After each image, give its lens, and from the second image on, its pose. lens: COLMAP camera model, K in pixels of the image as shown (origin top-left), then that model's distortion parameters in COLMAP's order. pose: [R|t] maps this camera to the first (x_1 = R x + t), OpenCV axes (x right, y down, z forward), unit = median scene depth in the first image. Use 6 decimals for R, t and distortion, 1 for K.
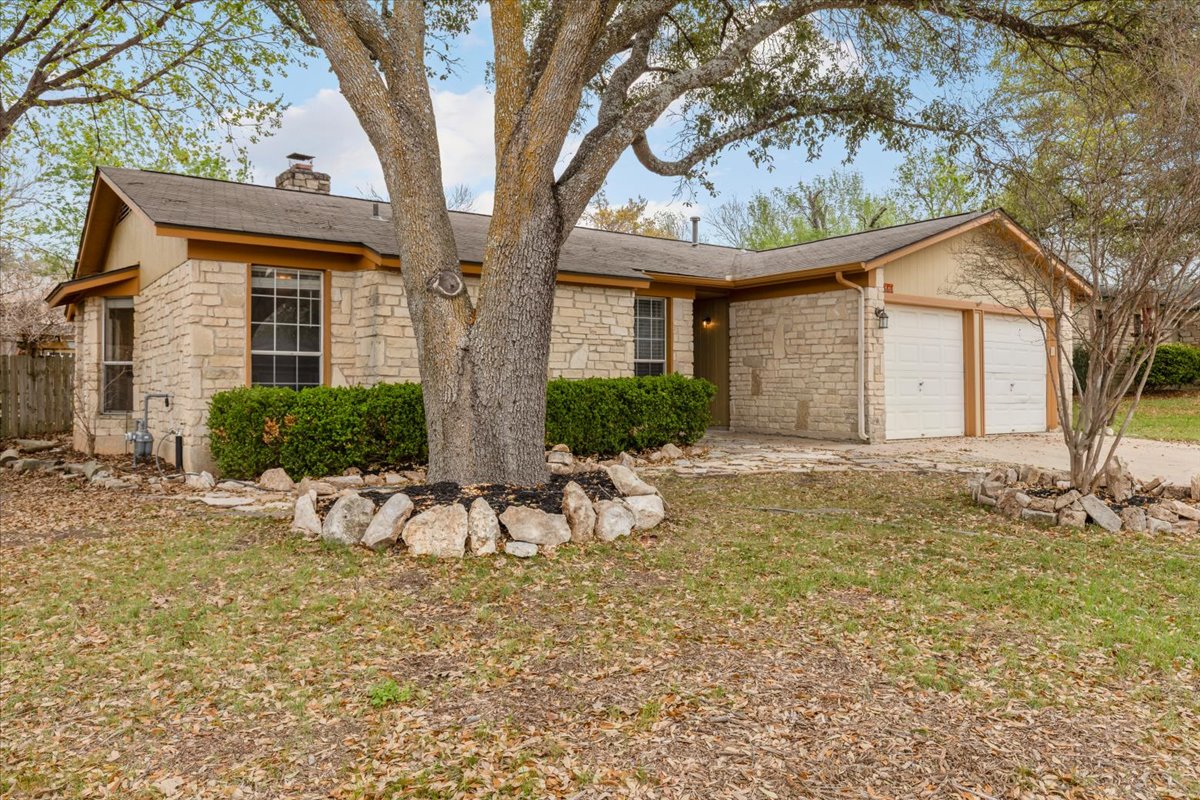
lens RADIAL K [[864.7, 0, 600.0], [0, 864.7, 400.0], [0, 0, 1]] dist [-0.032874, 0.000685]
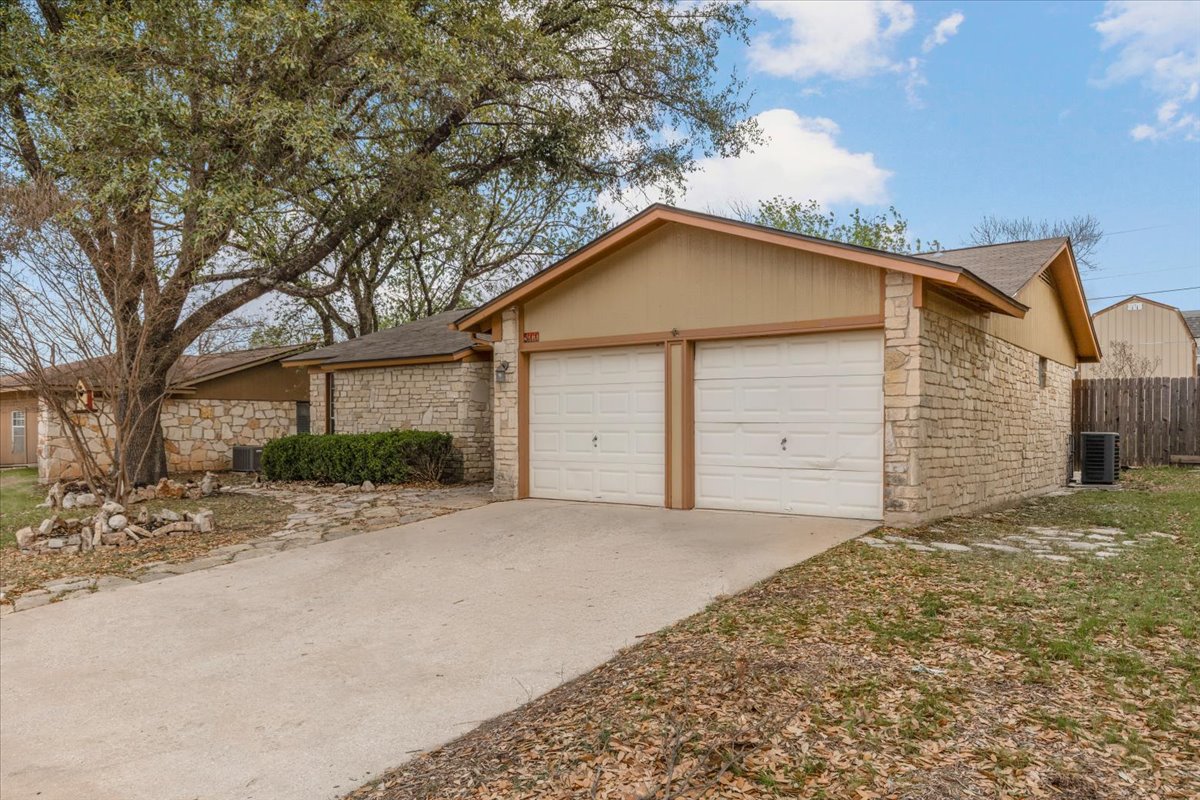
lens RADIAL K [[864.7, 0, 600.0], [0, 864.7, 400.0], [0, 0, 1]] dist [-0.032874, 0.000685]
pose [[0.295345, -0.026232, -0.955031, 1.312822], [-0.009491, 0.999493, -0.030388, -0.033782], [0.955344, 0.018040, 0.294946, 0.816848]]
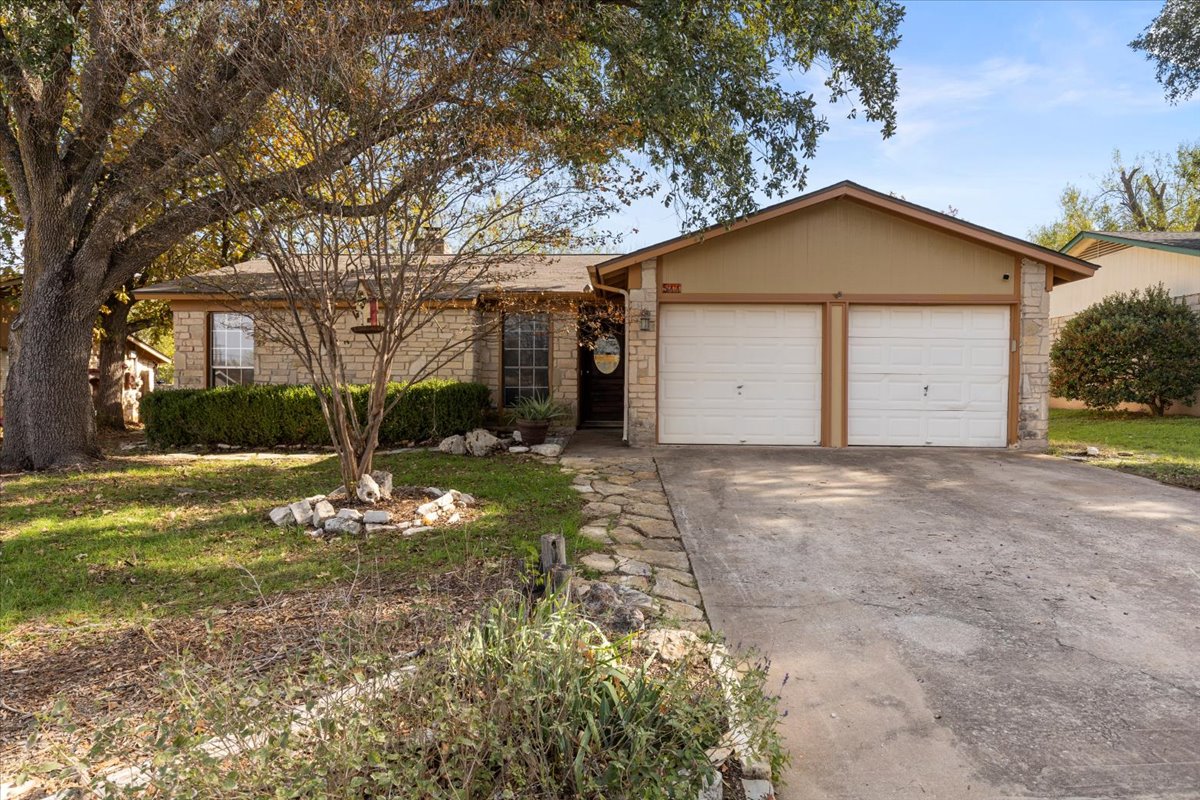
lens RADIAL K [[701.4, 0, 607.1], [0, 701.4, 400.5], [0, 0, 1]] dist [-0.000023, 0.000973]
pose [[0.804345, 0.010353, -0.594073, 0.775183], [-0.013682, 0.999906, -0.001099, -0.001133], [0.594005, 0.009012, 0.804411, 0.326623]]
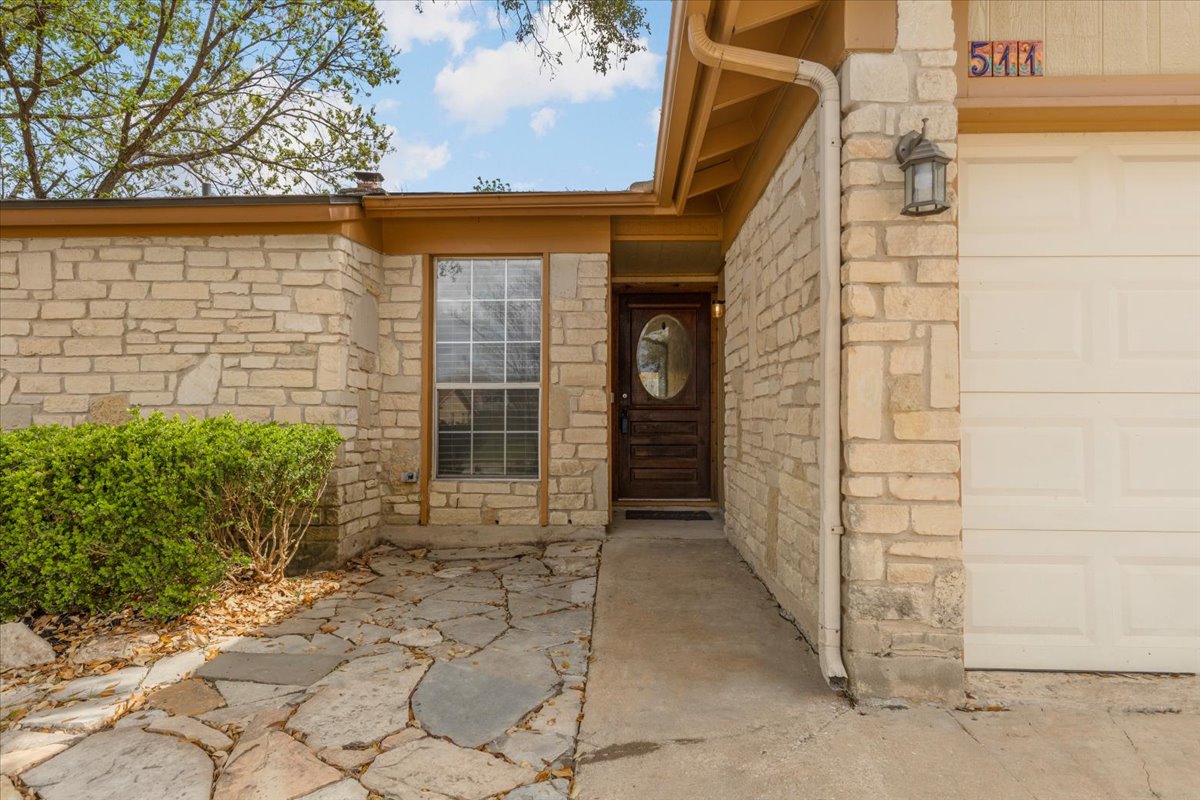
lens RADIAL K [[651.4, 0, 594.9], [0, 651.4, 404.3], [0, 0, 1]] dist [-0.002102, 0.000138]
pose [[0.787229, -0.012058, -0.616543, 0.367550], [-0.010296, 0.999412, -0.032692, -0.024943], [0.616575, 0.032085, 0.786642, 0.809849]]
